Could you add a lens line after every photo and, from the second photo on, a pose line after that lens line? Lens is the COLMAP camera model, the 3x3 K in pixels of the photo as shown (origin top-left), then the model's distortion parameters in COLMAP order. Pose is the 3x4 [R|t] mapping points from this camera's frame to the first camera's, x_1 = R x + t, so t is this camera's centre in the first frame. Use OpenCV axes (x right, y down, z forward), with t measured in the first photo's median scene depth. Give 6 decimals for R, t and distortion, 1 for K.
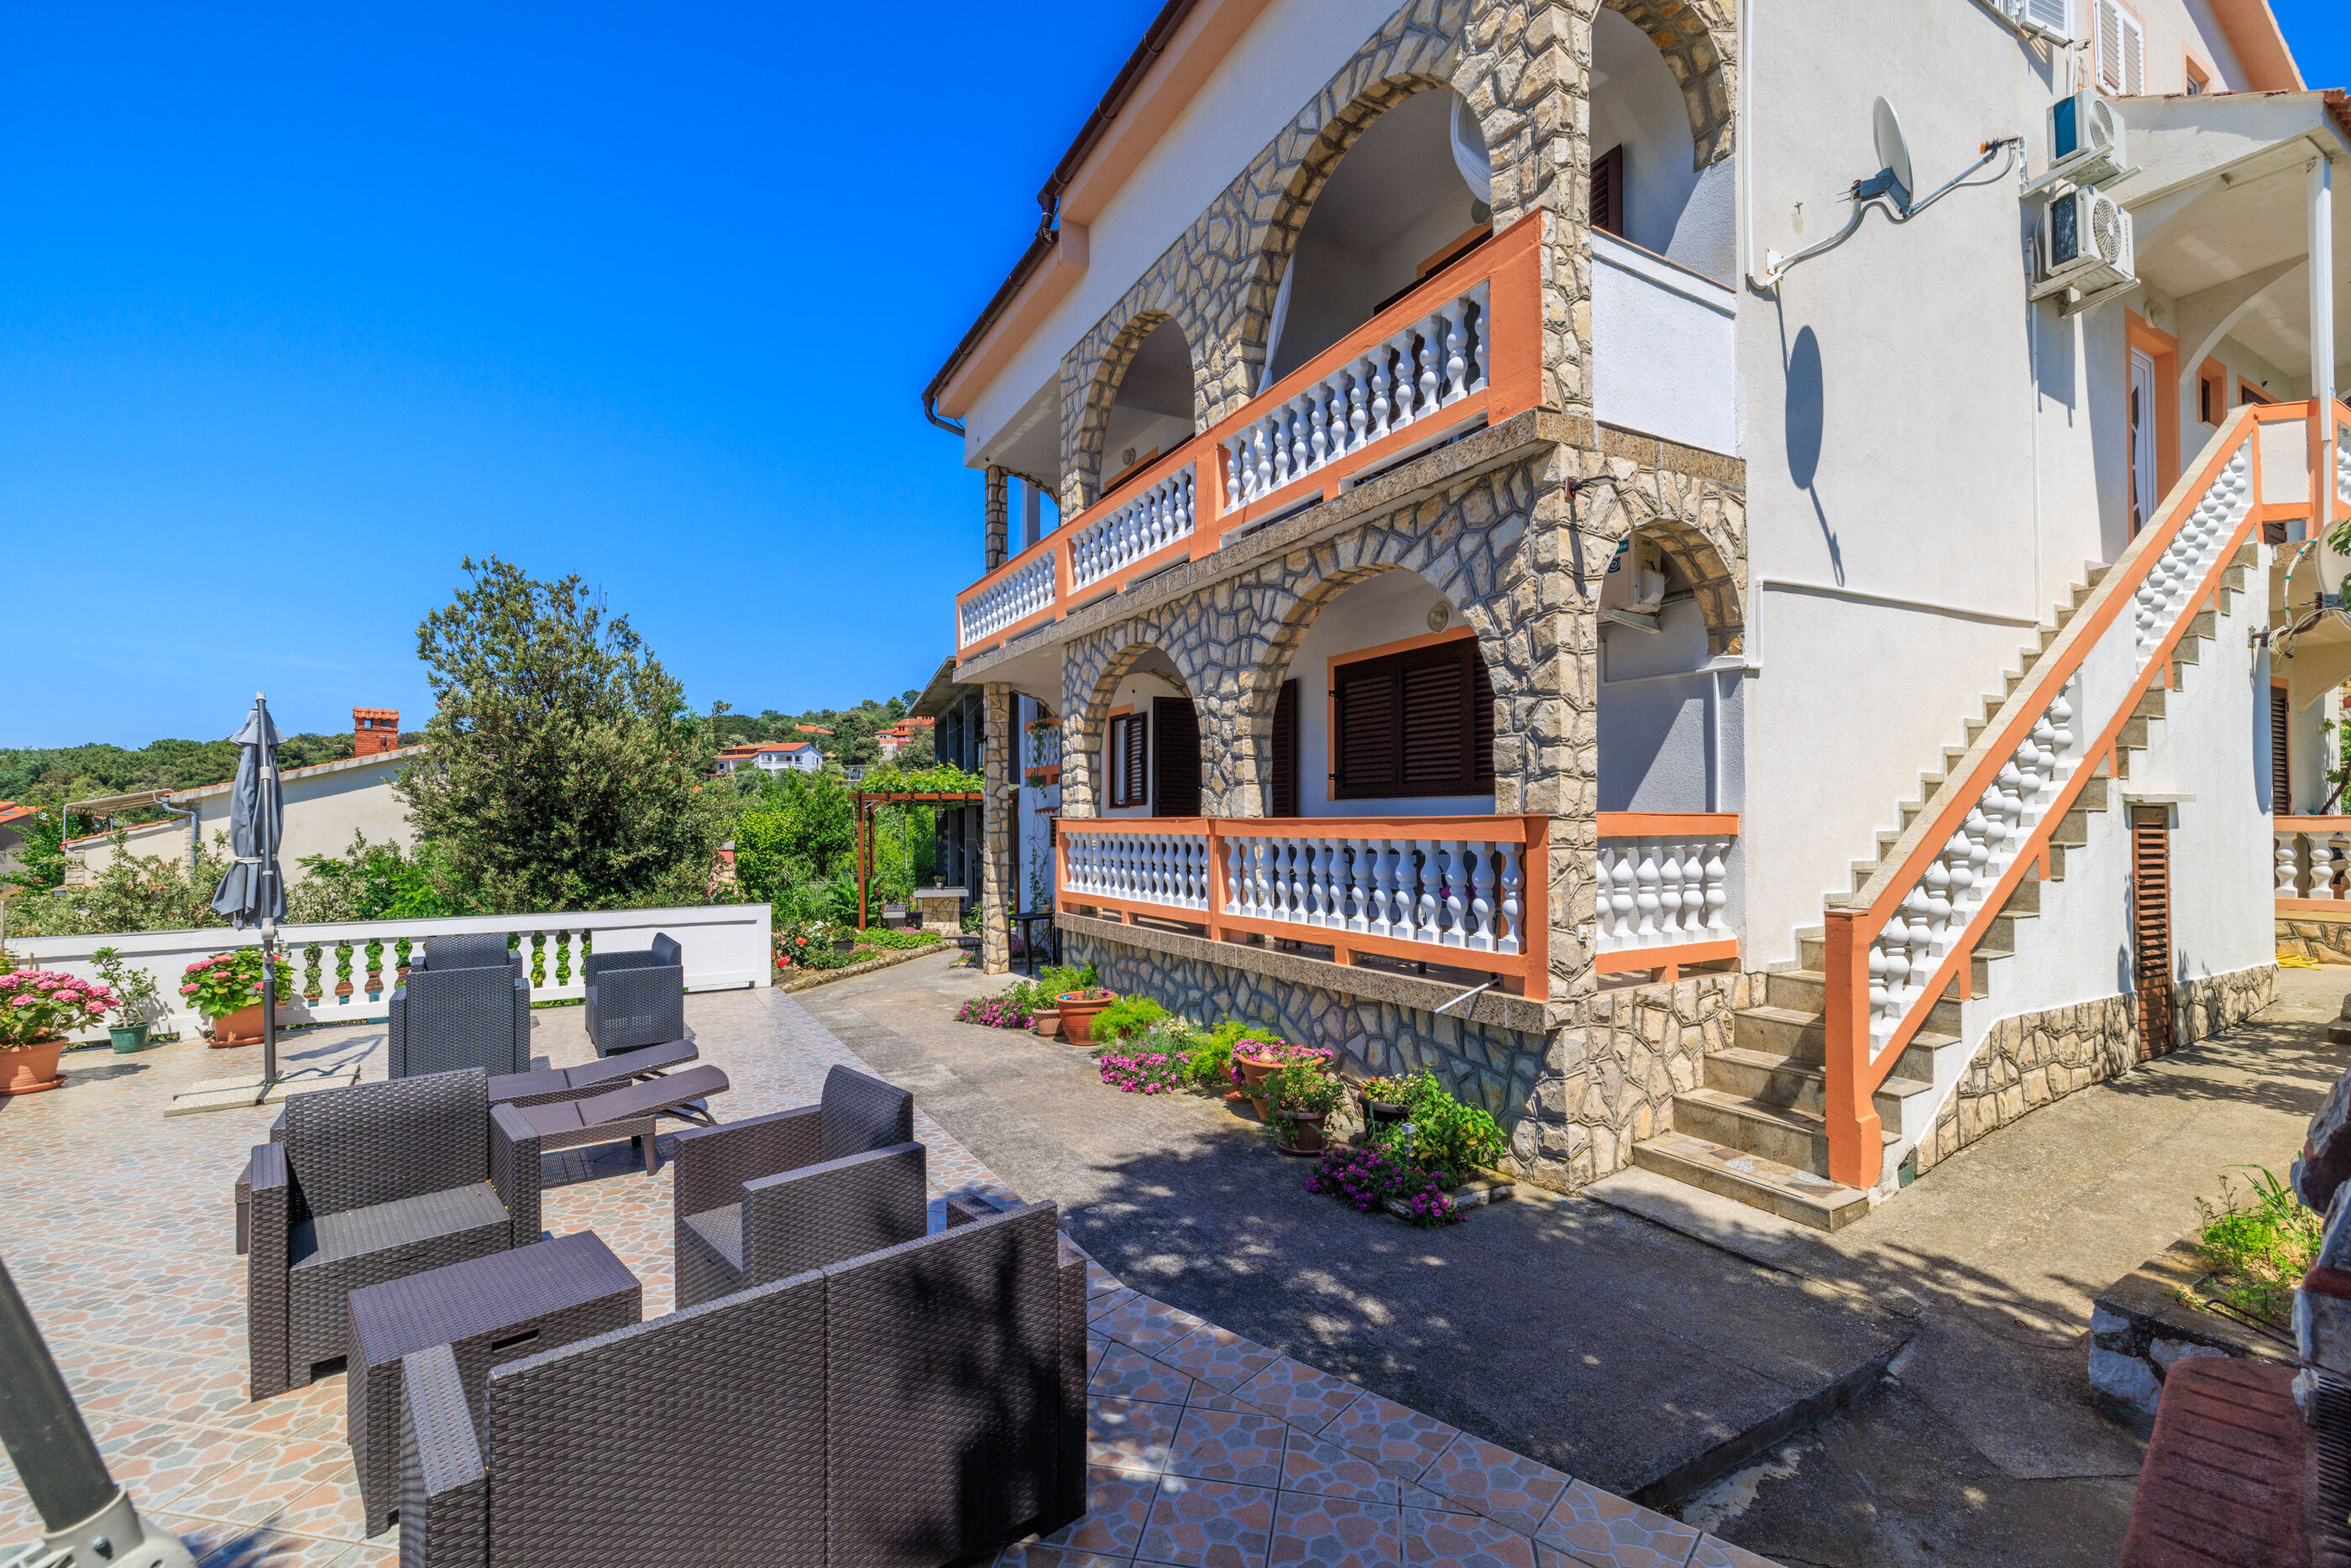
lens RADIAL K [[1023.0, 0, 1187.0], [0, 1023.0, 816.6], [0, 0, 1]] dist [0.000421, 0.000395]
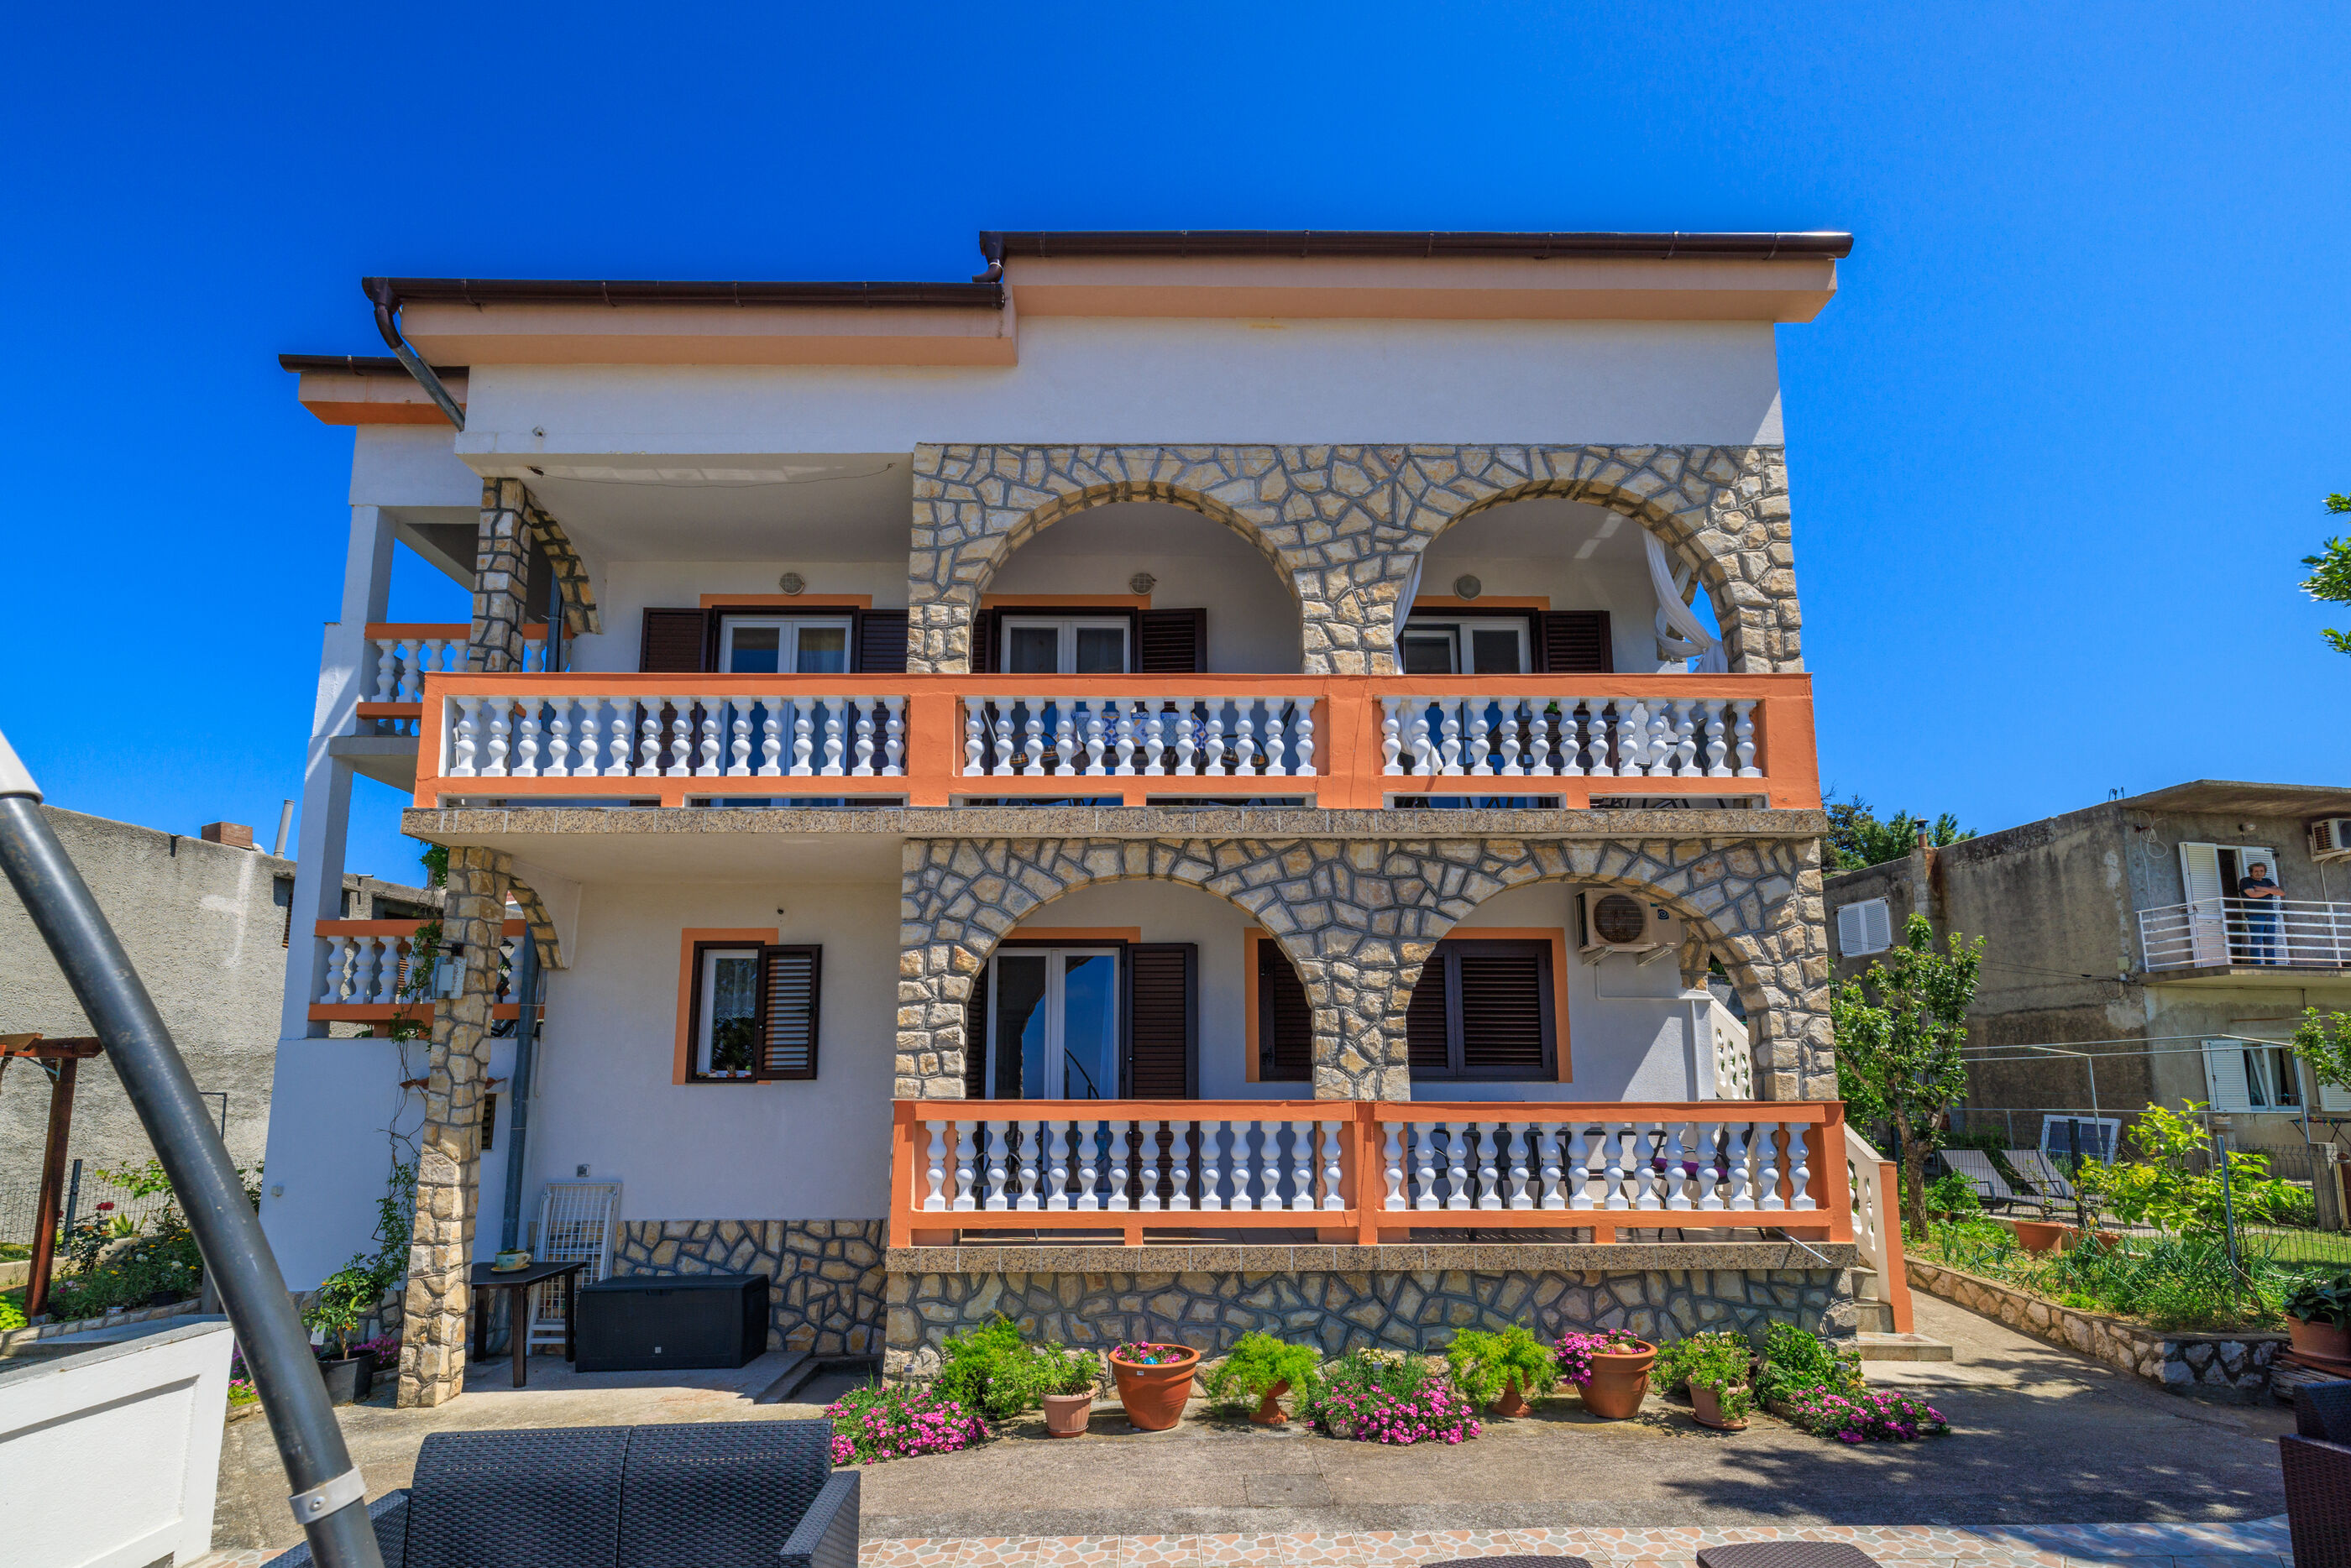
lens RADIAL K [[1028.2, 0, 1216.6], [0, 1028.2, 948.5], [0, 0, 1]] dist [0.004460, 0.000061]
pose [[0.484599, 0.113792, 0.867303, -0.870773], [-0.006411, 0.991938, -0.126562, -0.017316], [-0.874713, 0.055771, 0.481422, 0.722782]]
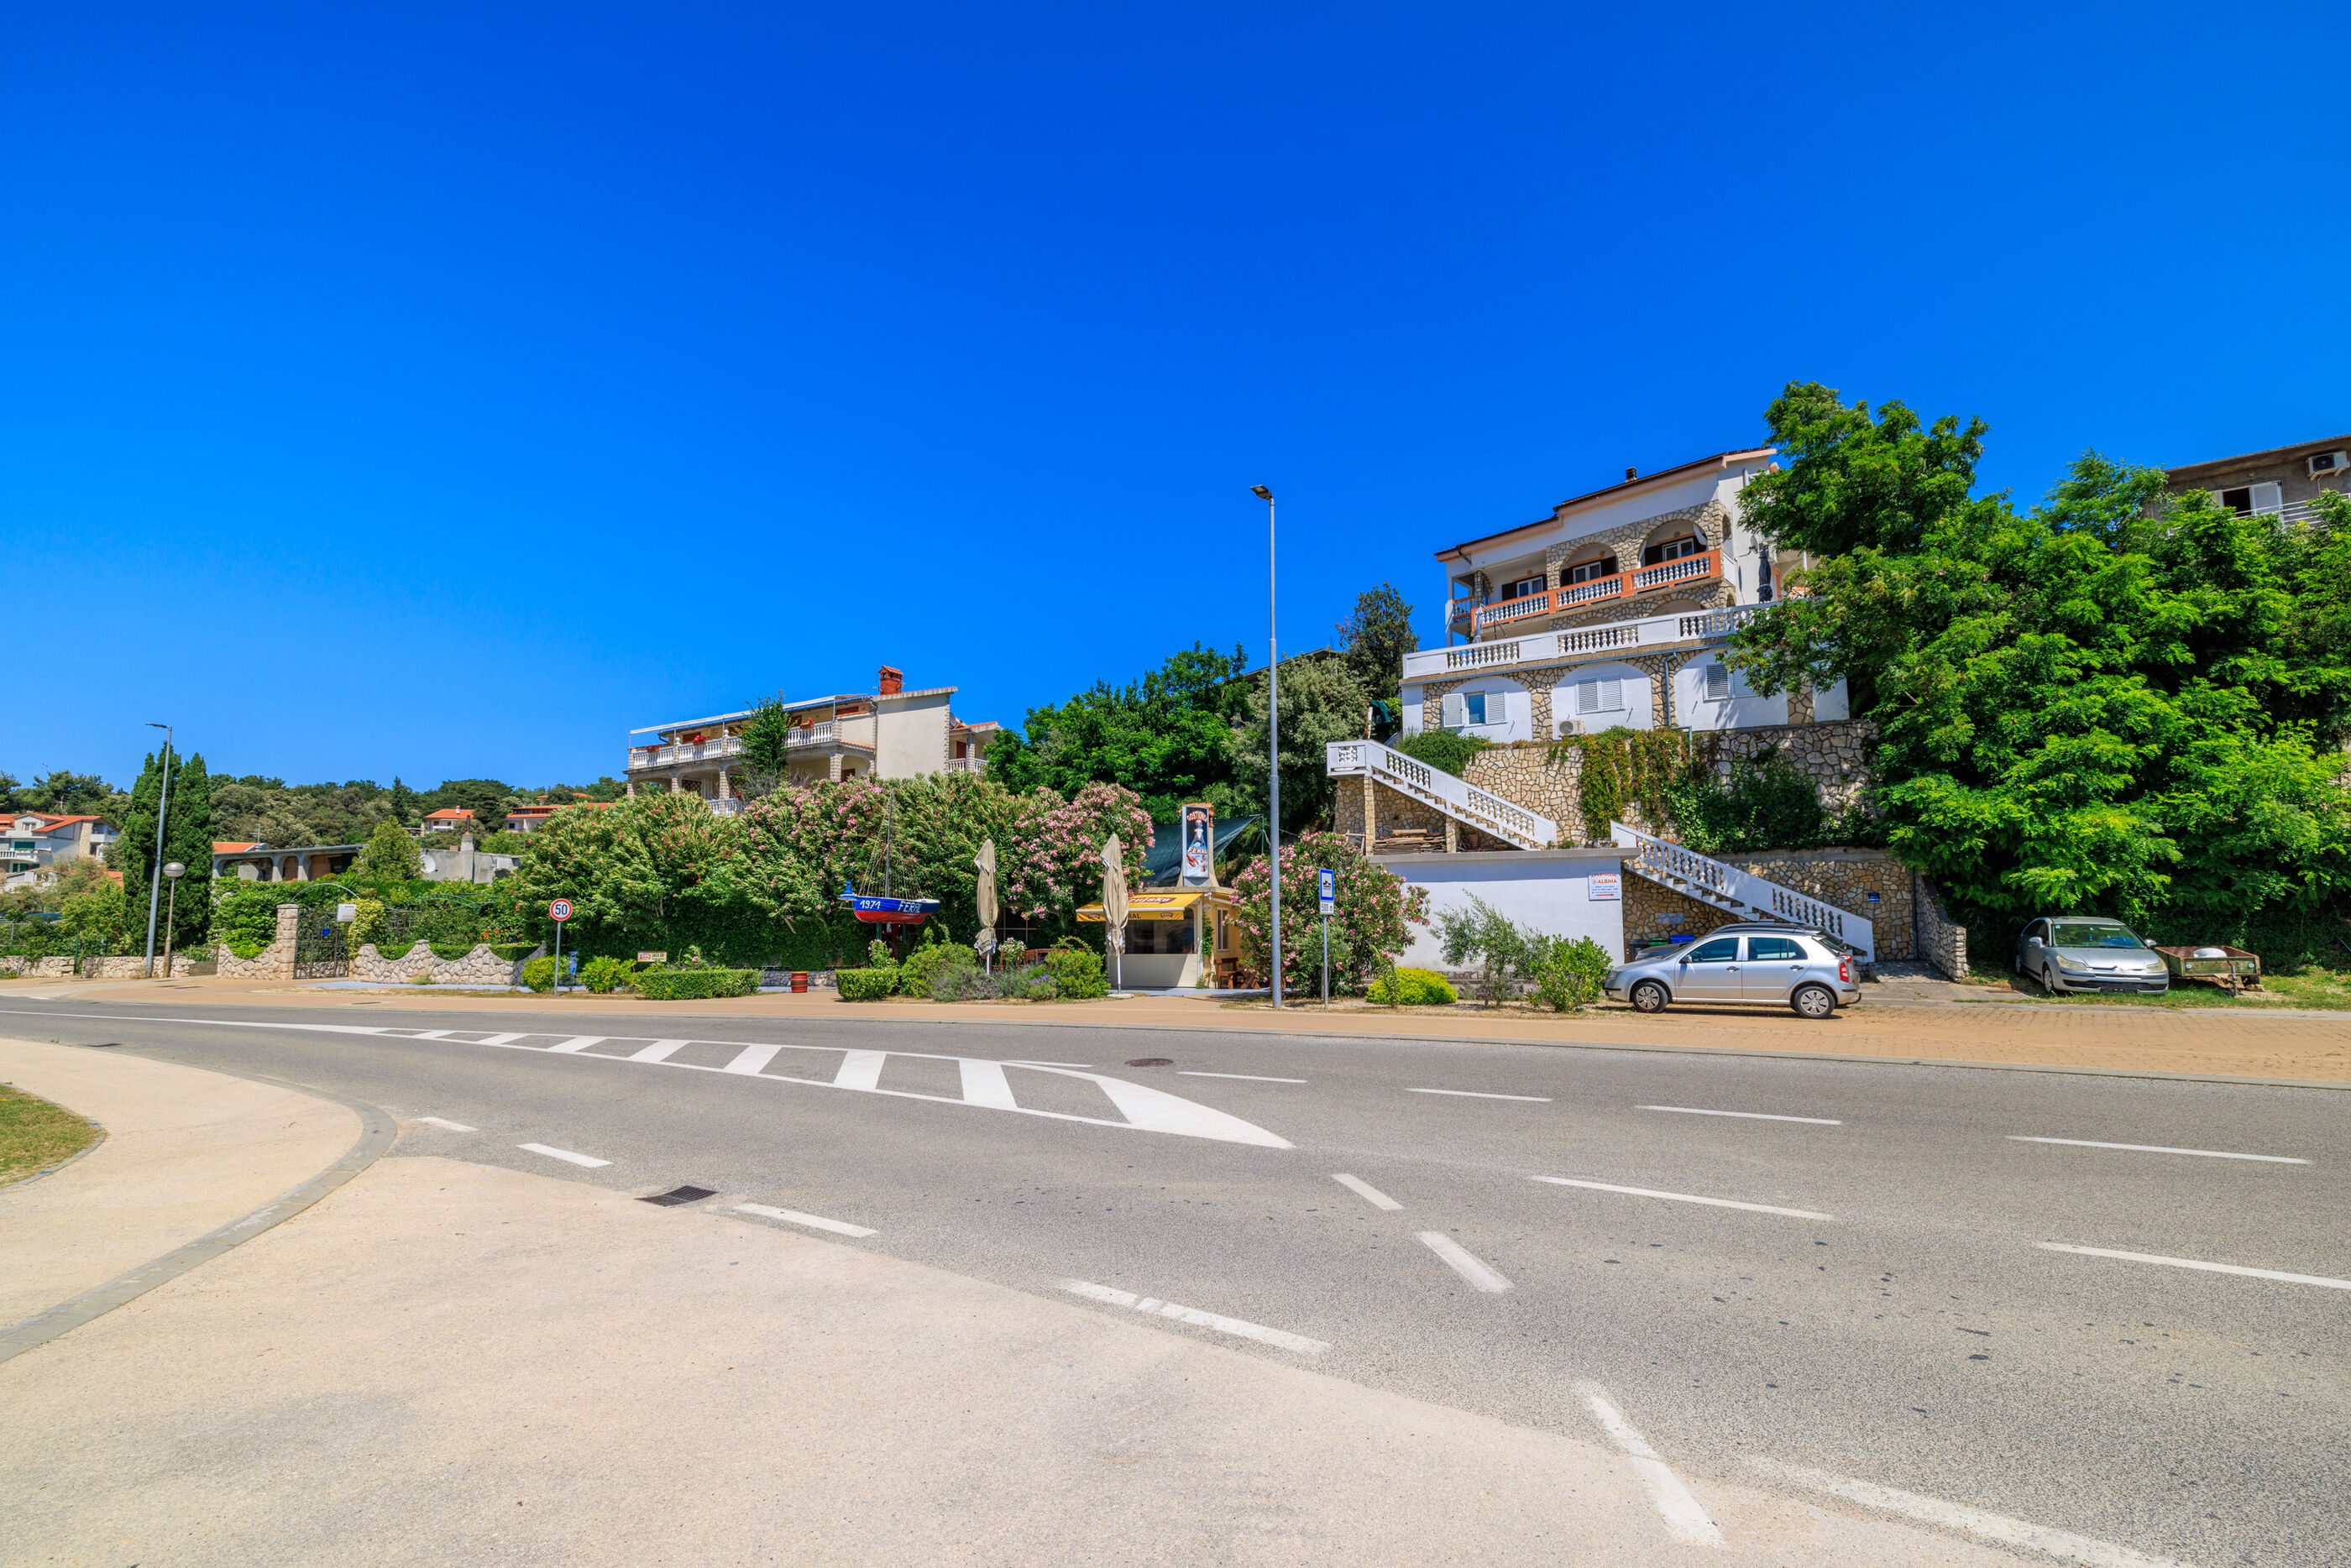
lens RADIAL K [[1054.3, 0, 1155.8], [0, 1054.3, 847.0], [0, 0, 1]] dist [0.002700, -0.000035]
pose [[0.970623, 0.012402, 0.240287, -3.598230], [0.002729, 0.998039, -0.062536, 1.334668], [-0.240592, 0.061355, 0.968685, -3.491469]]
